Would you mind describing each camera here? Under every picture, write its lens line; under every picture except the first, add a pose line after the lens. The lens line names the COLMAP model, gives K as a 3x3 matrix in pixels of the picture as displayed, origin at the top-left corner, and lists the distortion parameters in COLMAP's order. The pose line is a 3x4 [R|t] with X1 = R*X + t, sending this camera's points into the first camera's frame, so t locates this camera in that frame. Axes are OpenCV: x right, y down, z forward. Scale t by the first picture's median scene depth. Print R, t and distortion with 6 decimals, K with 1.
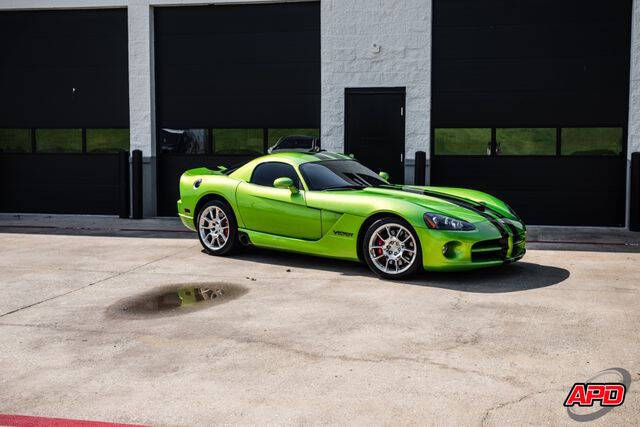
lens RADIAL K [[681.3, 0, 313.2], [0, 681.3, 184.9], [0, 0, 1]] dist [0.006878, 0.000000]
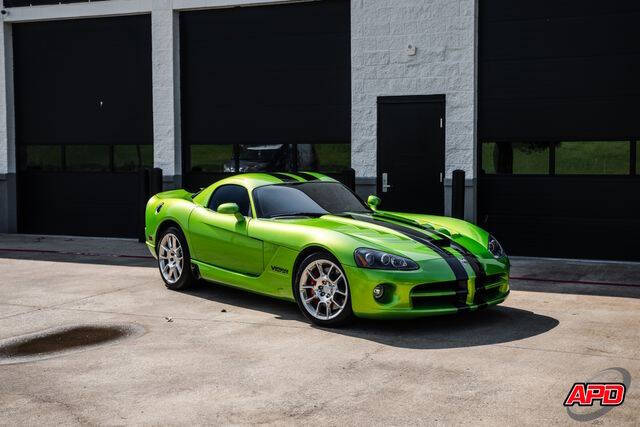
lens RADIAL K [[749.8, 0, 314.8], [0, 749.8, 203.1], [0, 0, 1]] dist [0.021618, 0.000000]
pose [[0.984833, 0.006219, -0.173391, 0.138859], [-0.006077, 0.999981, 0.001347, -0.007571], [0.173396, -0.000273, 0.984852, 0.044594]]
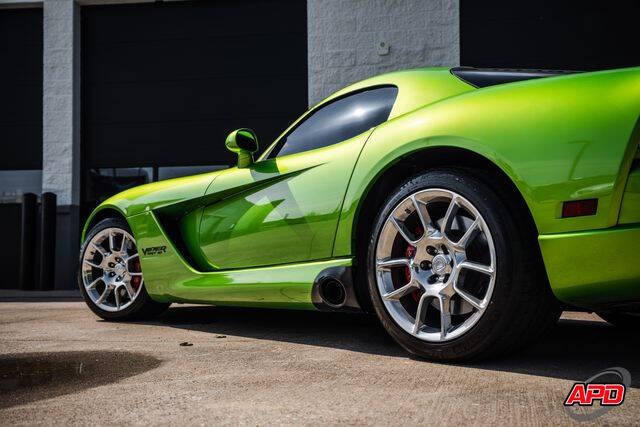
lens RADIAL K [[685.1, 0, 323.7], [0, 685.1, 216.9], [0, 0, 1]] dist [0.069089, 0.000000]
pose [[0.998492, -0.001282, 0.054886, -0.013136], [0.007039, 0.994464, -0.104837, 0.055844], [-0.054448, 0.105065, 0.992974, 0.294144]]
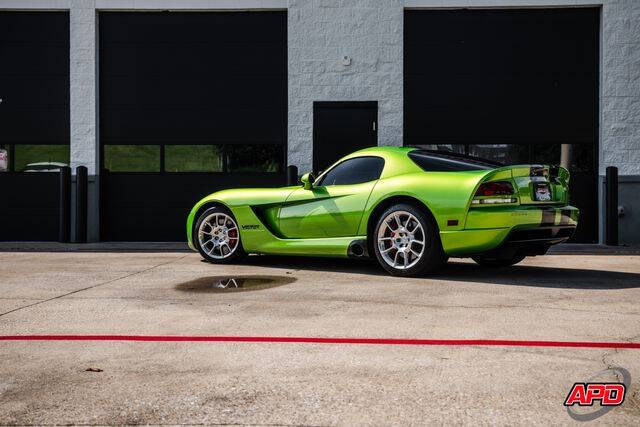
lens RADIAL K [[749.8, 0, 313.0], [0, 749.8, 202.7], [0, 0, 1]] dist [0.021618, 0.000000]
pose [[0.989280, 0.000498, 0.146029, -0.110341], [0.005977, 0.999018, -0.043902, 0.046097], [-0.145907, 0.044305, 0.988306, -0.029373]]
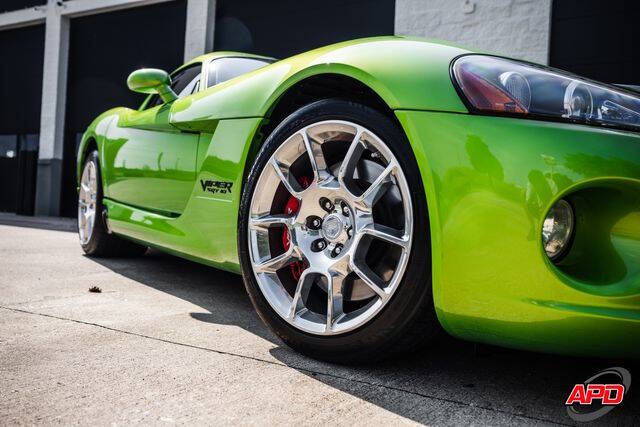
lens RADIAL K [[534.3, 0, 307.0], [0, 534.3, 211.6], [0, 0, 1]] dist [-0.011123, 0.004002]
pose [[0.965430, 0.053859, -0.255037, 0.082850], [-0.065869, 0.997074, -0.038782, 0.050033], [0.252202, 0.054240, 0.966153, 0.426889]]
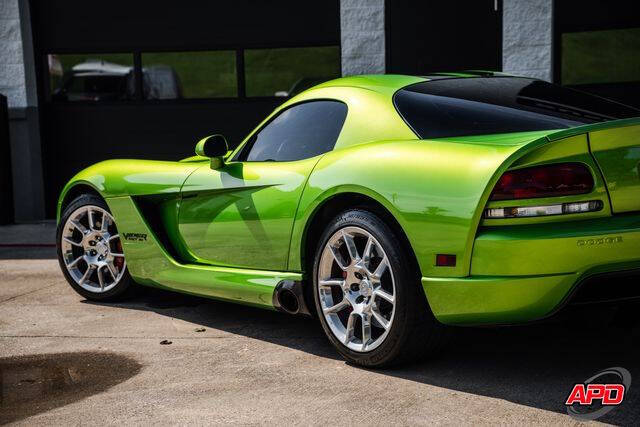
lens RADIAL K [[1128.5, 0, 316.9], [0, 1128.5, 221.8], [0, 0, 1]] dist [0.383433, 0.000000]
pose [[0.998665, -0.026624, -0.044260, 0.029275], [0.028869, 0.998288, 0.050872, 0.009366], [0.042830, -0.052082, 0.997724, 0.113308]]
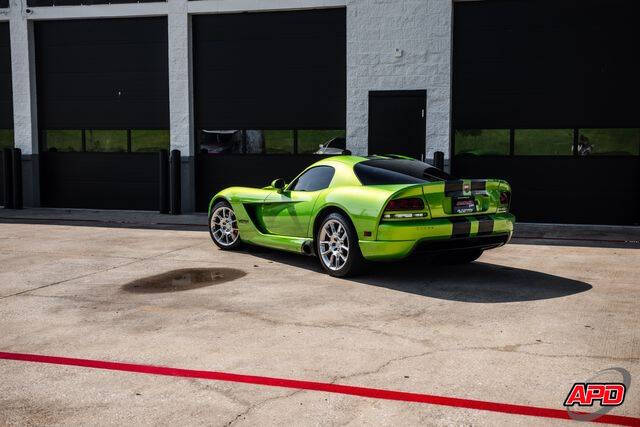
lens RADIAL K [[681.3, 0, 317.6], [0, 681.3, 215.4], [0, 0, 1]] dist [0.006878, 0.000000]
pose [[0.996757, 0.009018, -0.079964, 0.054994], [-0.005450, 0.998985, 0.044722, 0.002401], [0.080286, -0.044141, 0.995794, -0.059829]]
